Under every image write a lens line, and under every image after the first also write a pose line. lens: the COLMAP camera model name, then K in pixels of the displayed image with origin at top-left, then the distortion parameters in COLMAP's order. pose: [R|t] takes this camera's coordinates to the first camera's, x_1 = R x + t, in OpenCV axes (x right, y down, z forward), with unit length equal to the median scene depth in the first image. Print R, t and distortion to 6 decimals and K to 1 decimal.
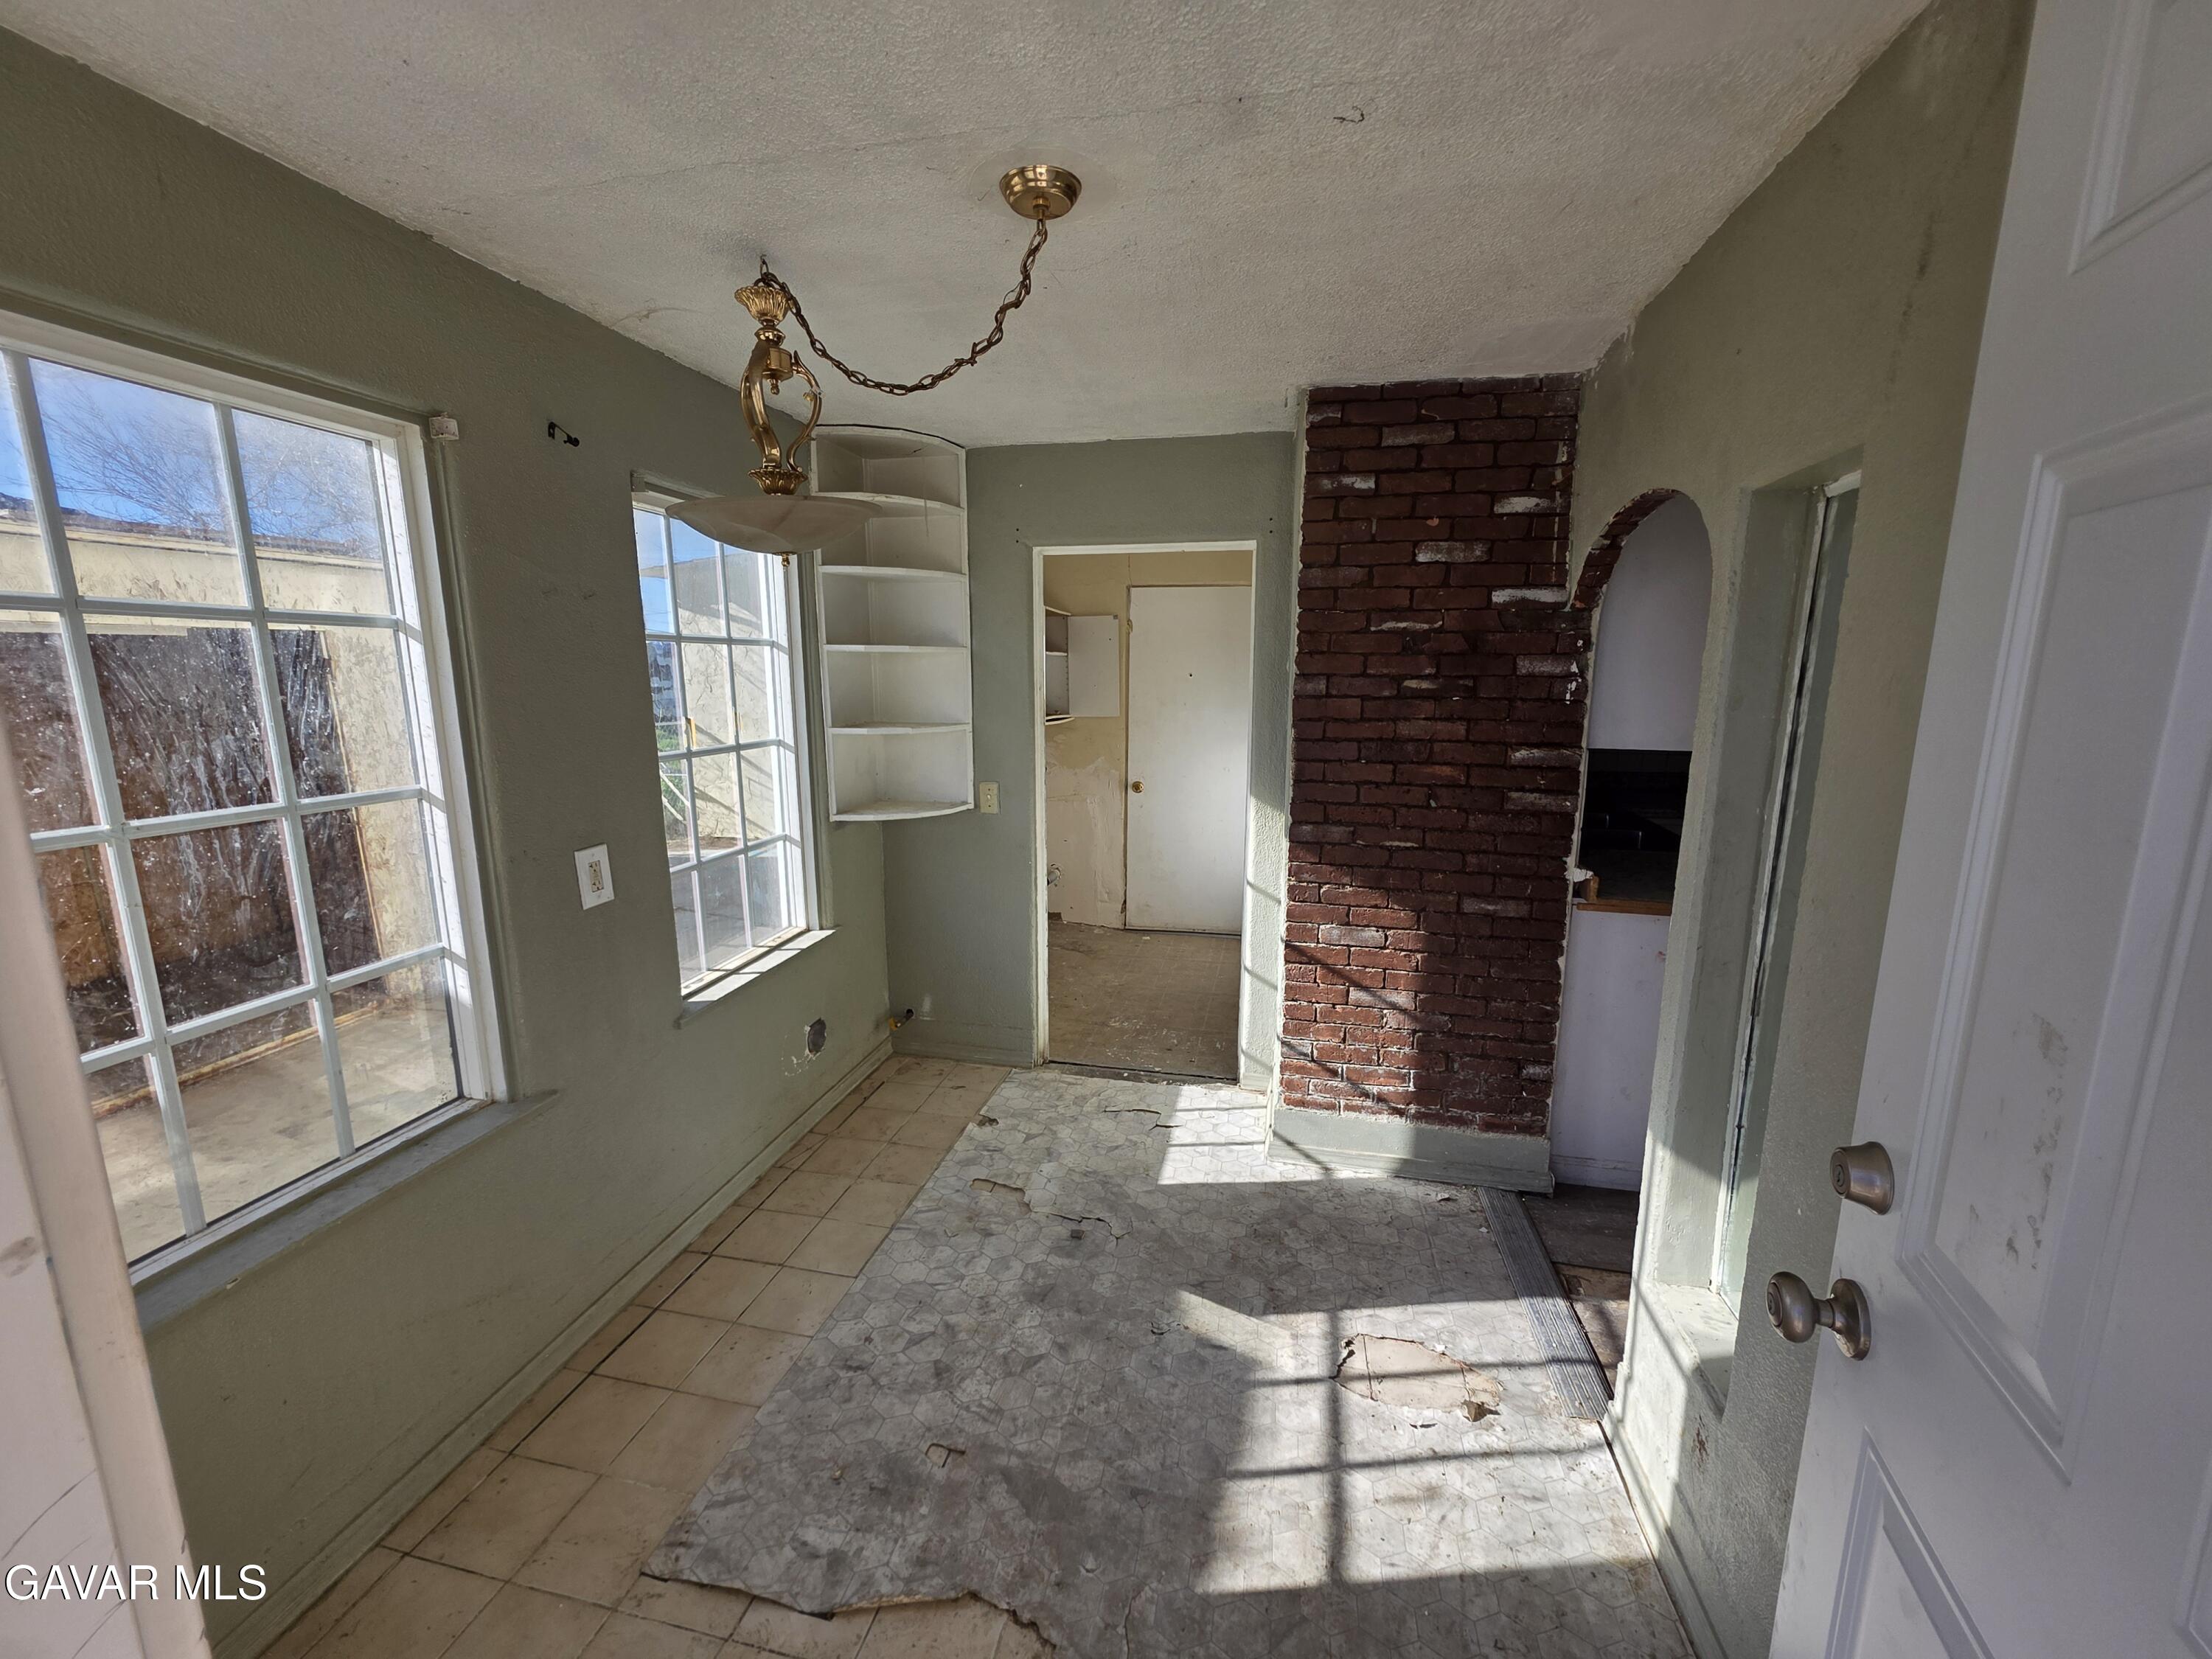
lens RADIAL K [[878.6, 0, 1097.7], [0, 878.6, 835.3], [0, 0, 1]] dist [0.001087, 0.000336]
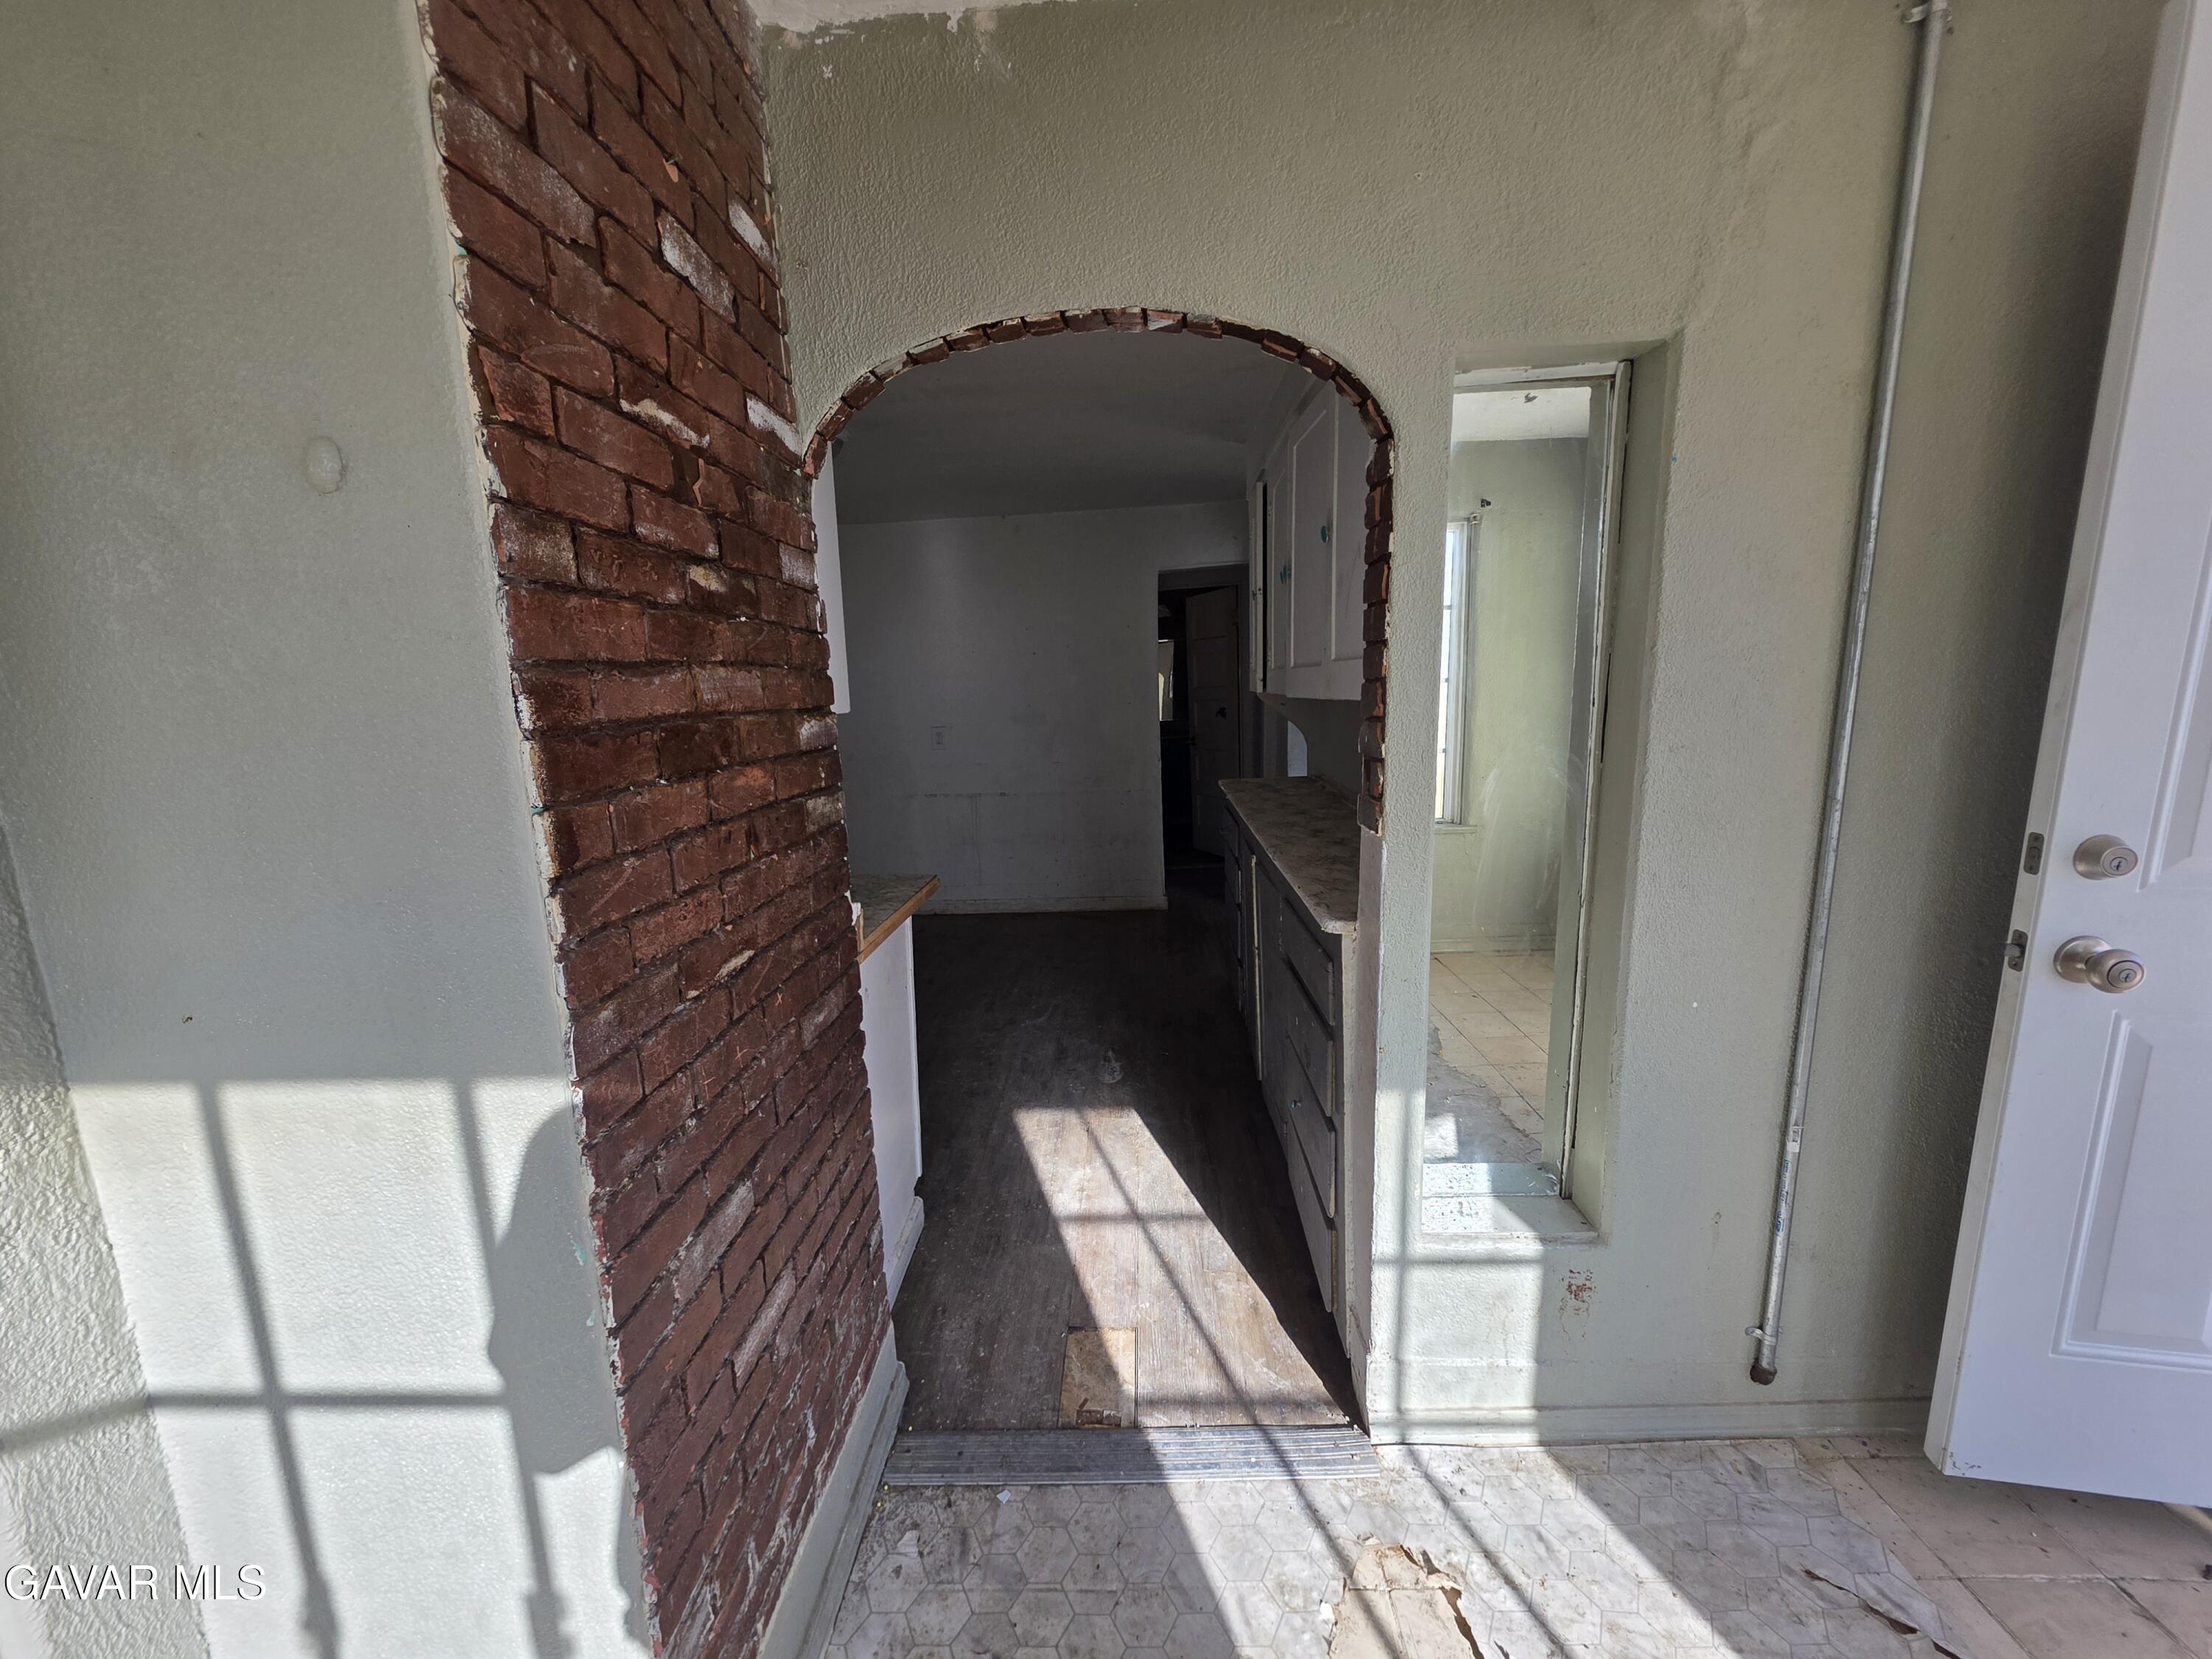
lens RADIAL K [[878.6, 0, 1097.7], [0, 878.6, 835.3], [0, 0, 1]] dist [0.001087, 0.000336]
pose [[-0.179832, -0.162844, 0.970125, -0.103309], [0.203331, 0.958751, 0.198626, -0.114278], [-0.962454, 0.232976, -0.139302, 1.021263]]
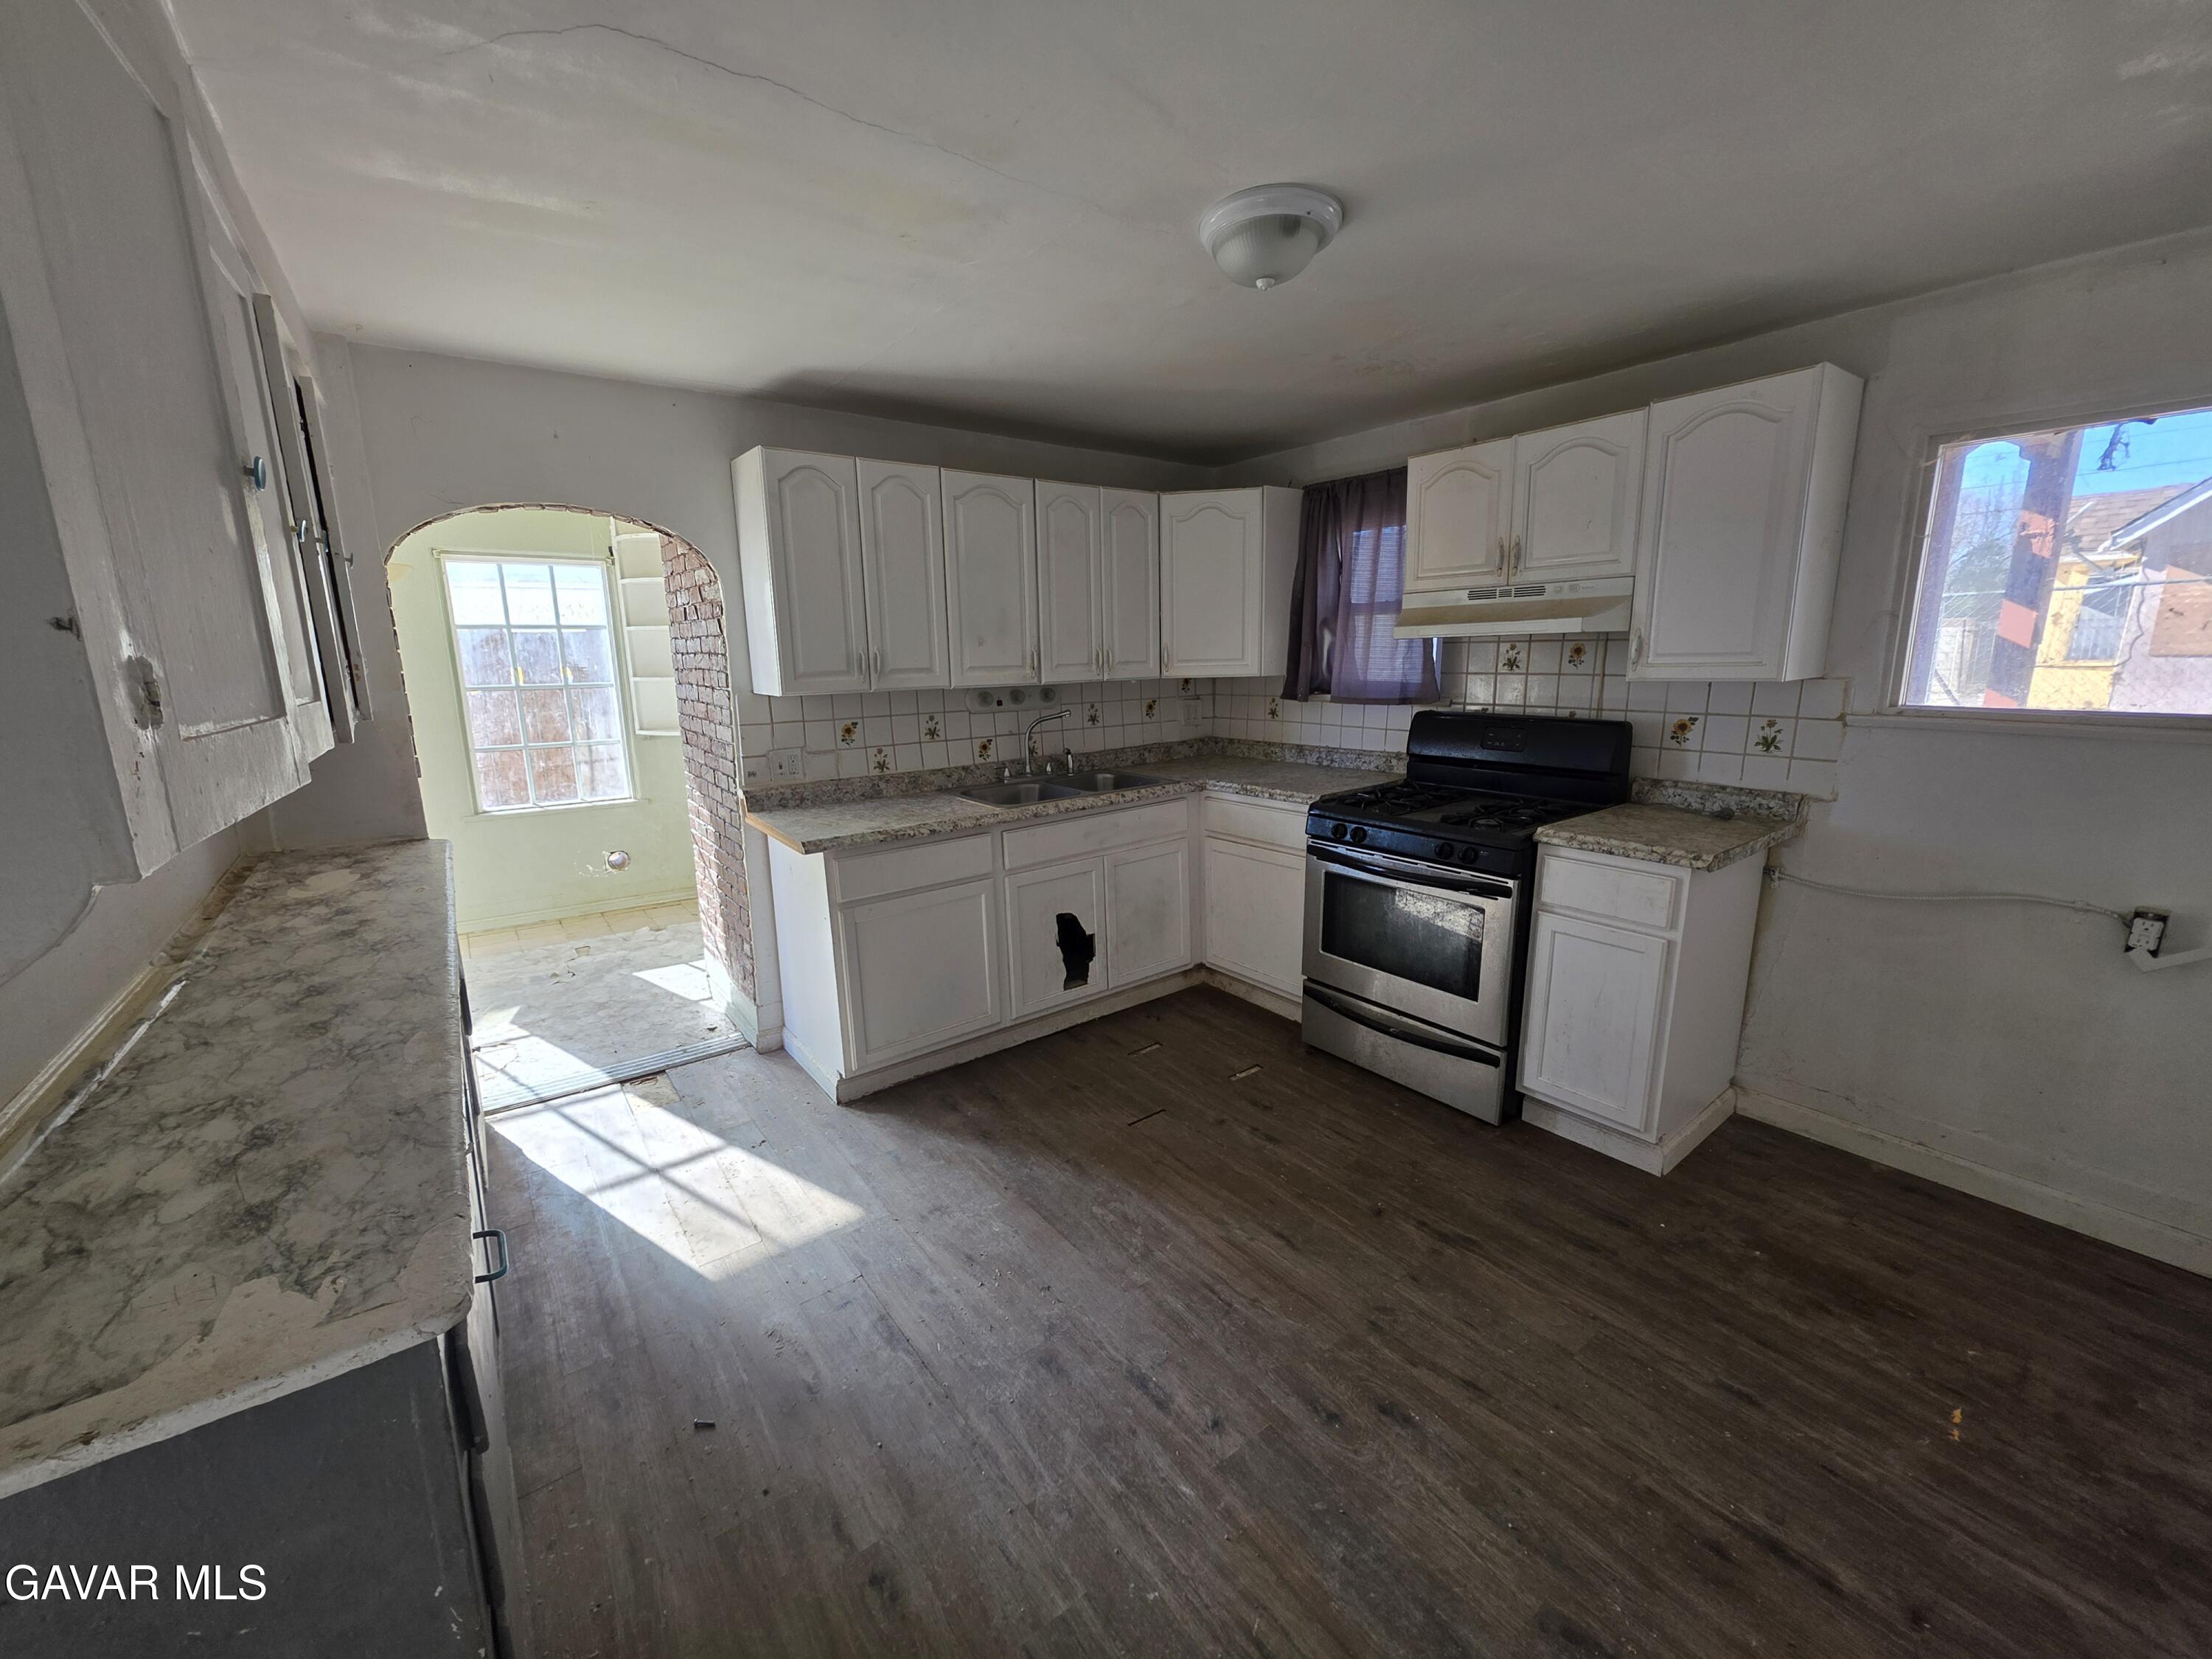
lens RADIAL K [[878.6, 0, 1097.7], [0, 878.6, 835.3], [0, 0, 1]] dist [0.001087, 0.000336]
pose [[0.761517, 0.125615, -0.635856, 1.991622], [-0.104547, 0.991999, 0.070764, -0.048793], [0.639658, 0.012589, 0.768557, 0.398648]]
